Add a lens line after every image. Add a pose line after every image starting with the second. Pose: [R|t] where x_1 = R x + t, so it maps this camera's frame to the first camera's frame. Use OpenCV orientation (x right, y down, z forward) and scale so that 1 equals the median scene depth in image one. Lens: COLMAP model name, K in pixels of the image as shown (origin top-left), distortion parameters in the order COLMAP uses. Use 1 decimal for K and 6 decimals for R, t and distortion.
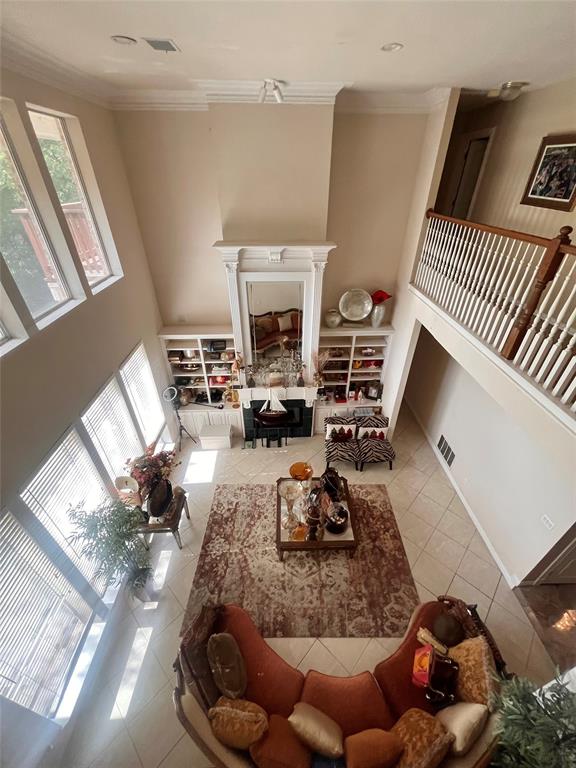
lens RADIAL K [[310.2, 0, 289.3], [0, 310.2, 382.7], [0, 0, 1]] dist [-0.000493, -0.000298]
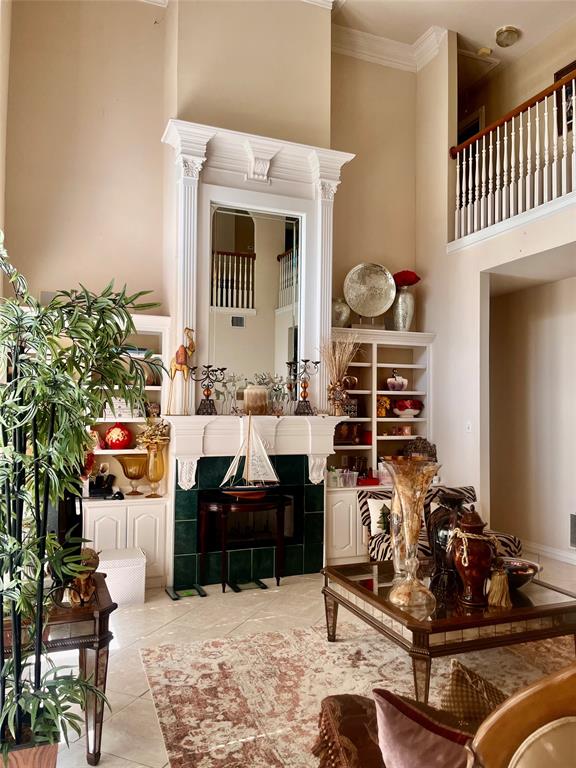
lens RADIAL K [[581.1, 0, 284.0], [0, 581.1, 389.5], [0, 0, 1]] dist [0.067634, -0.096089]
pose [[0.942406, 0.014126, 0.334173, -0.344352], [0.183981, 0.812481, -0.553195, 0.544091], [-0.279324, 0.582816, 0.763088, 0.319541]]
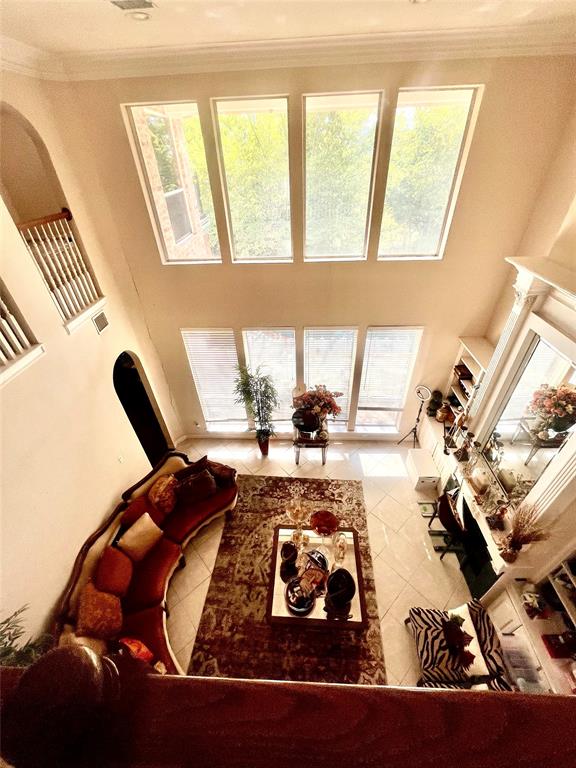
lens RADIAL K [[310.2, 0, 289.3], [0, 310.2, 382.7], [0, 0, 1]] dist [-0.000493, -0.000298]
pose [[-0.078922, 0.596499, -0.798724, 0.423965], [-0.529576, 0.653730, 0.540543, -0.314762], [0.844583, 0.465646, 0.264298, 0.456360]]
